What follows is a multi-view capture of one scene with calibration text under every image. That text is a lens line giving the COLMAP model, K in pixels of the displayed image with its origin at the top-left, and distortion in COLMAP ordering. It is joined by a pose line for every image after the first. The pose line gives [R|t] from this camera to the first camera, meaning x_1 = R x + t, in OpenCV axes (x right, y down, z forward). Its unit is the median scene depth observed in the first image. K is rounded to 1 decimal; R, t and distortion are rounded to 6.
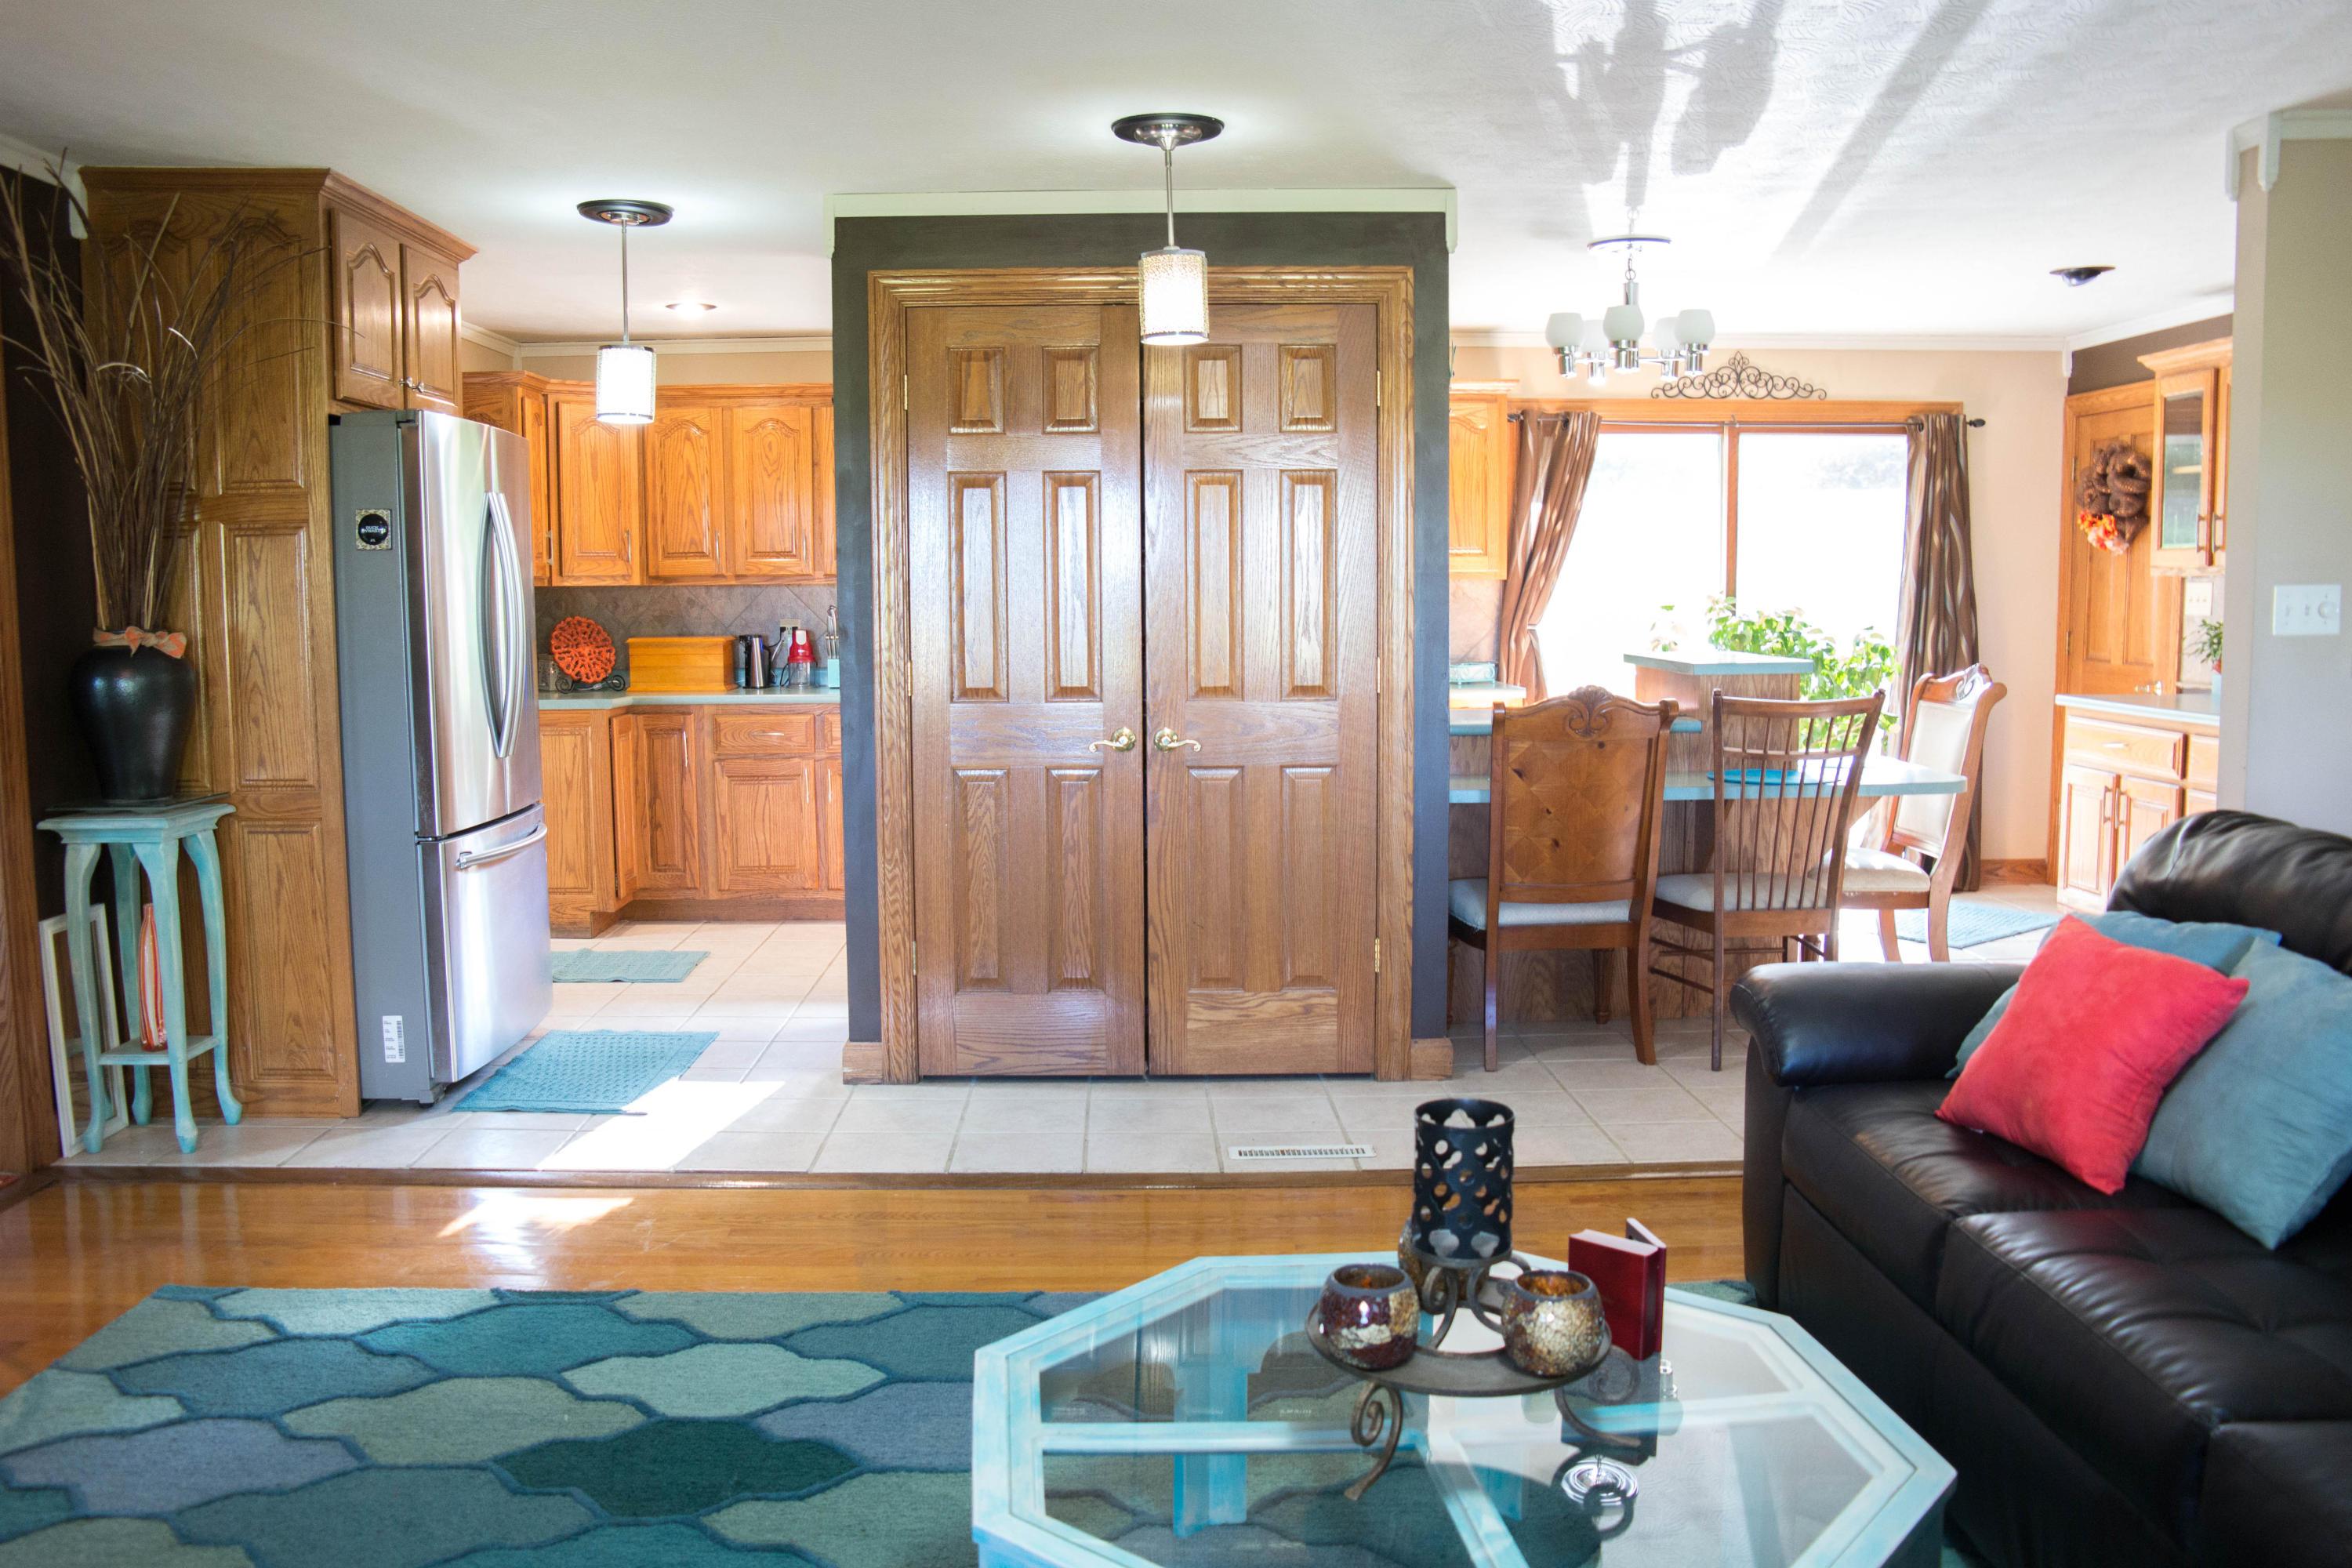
lens RADIAL K [[1853.0, 0, 1135.6], [0, 1853.0, 789.0], [0, 0, 1]] dist [-0.152647, 0.126347]
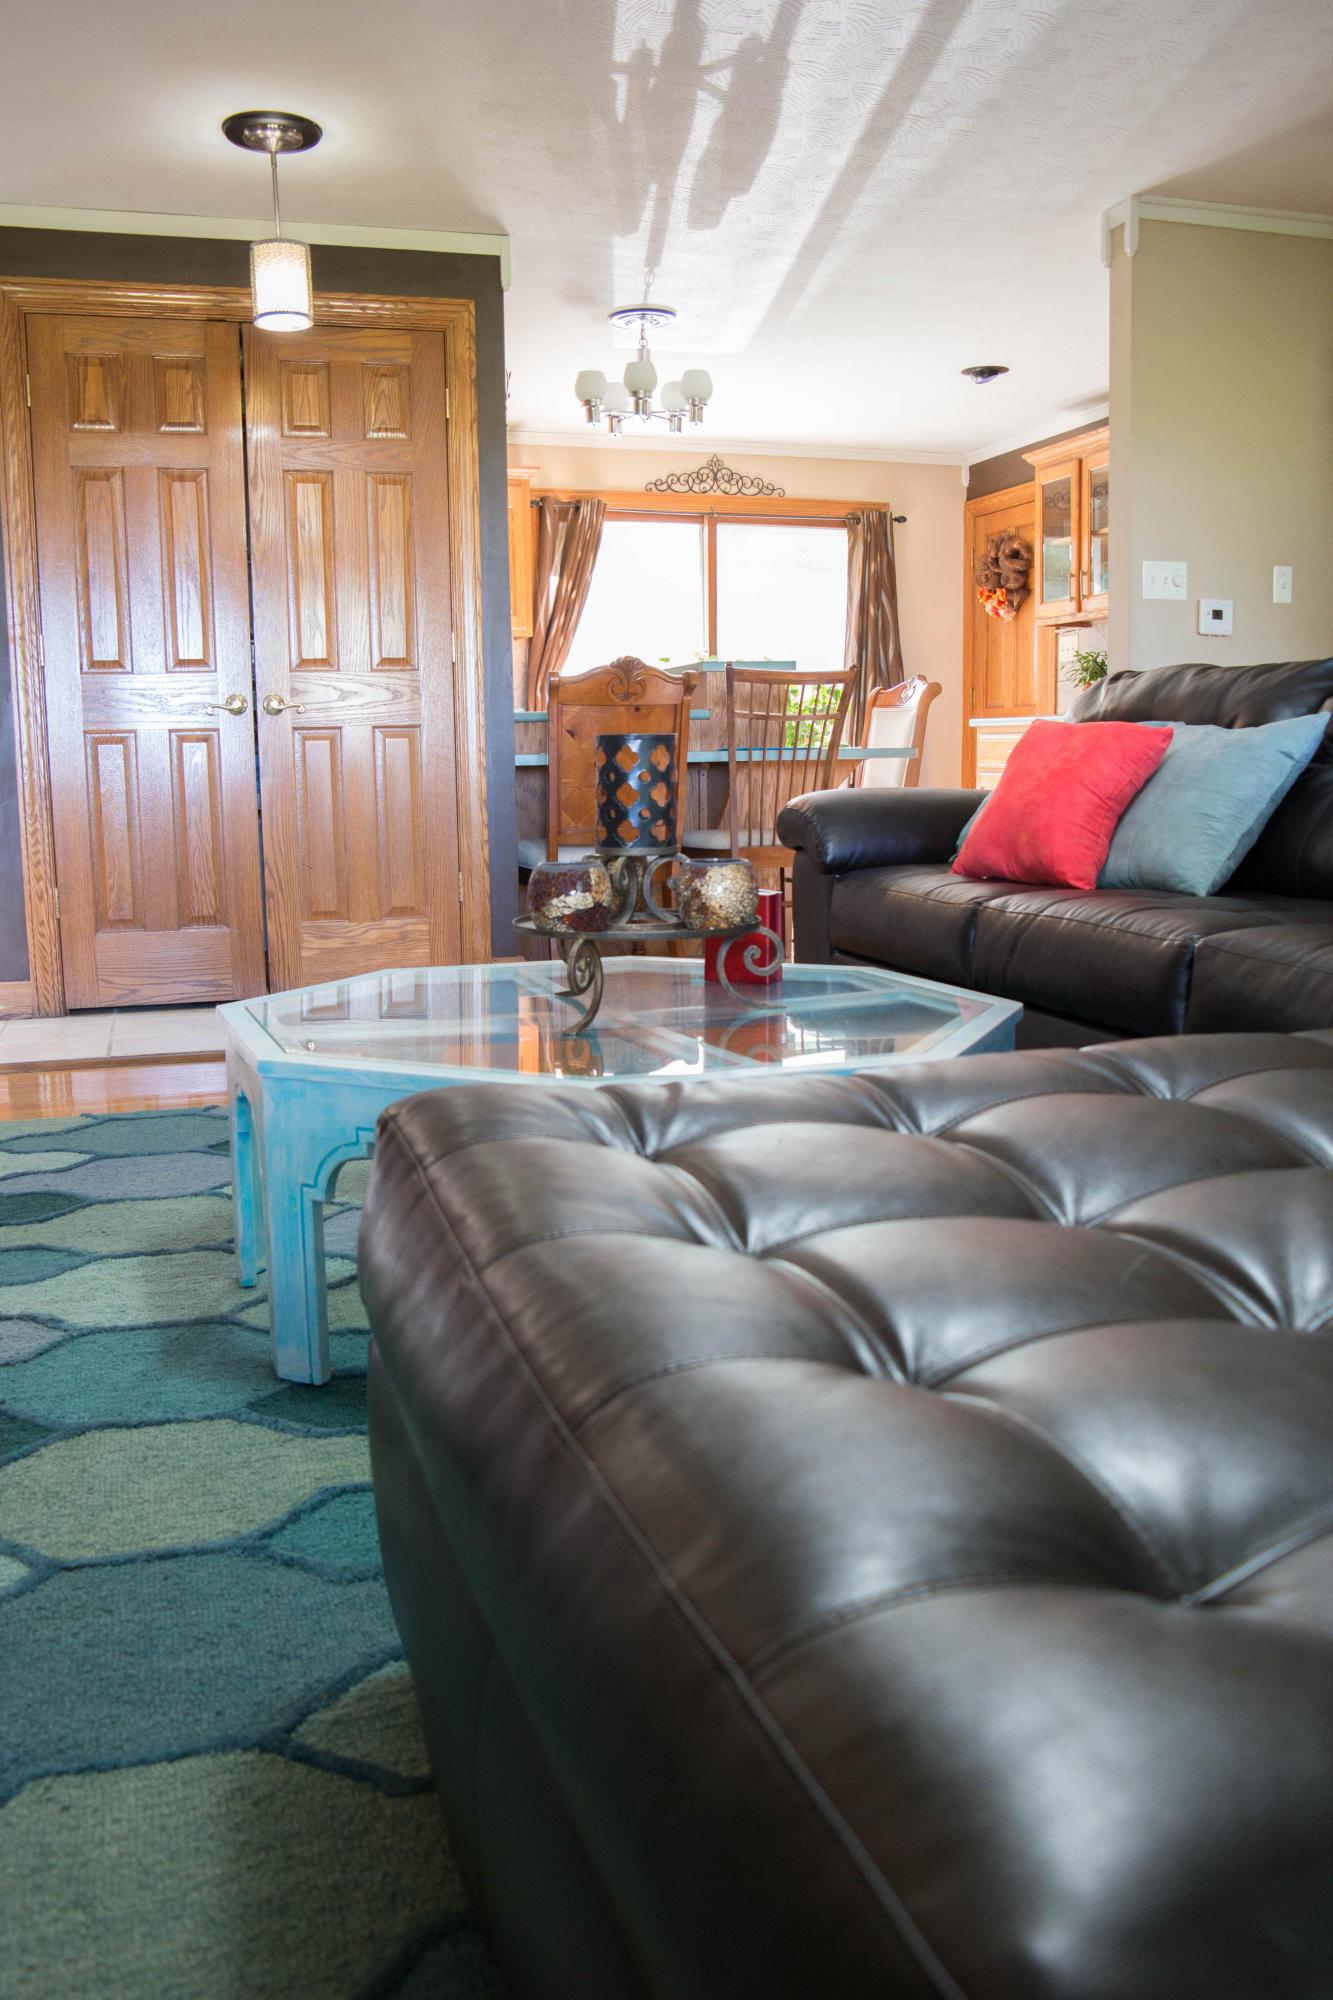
lens RADIAL K [[1575.7, 0, 633.4], [0, 1575.7, 1036.3], [0, 0, 1]] dist [-0.152647, 0.126347]
pose [[0.958870, -0.054949, 0.278476, -0.050548], [0.037374, 0.996983, 0.068035, 0.124187], [-0.281374, -0.054829, 0.958031, -0.004934]]
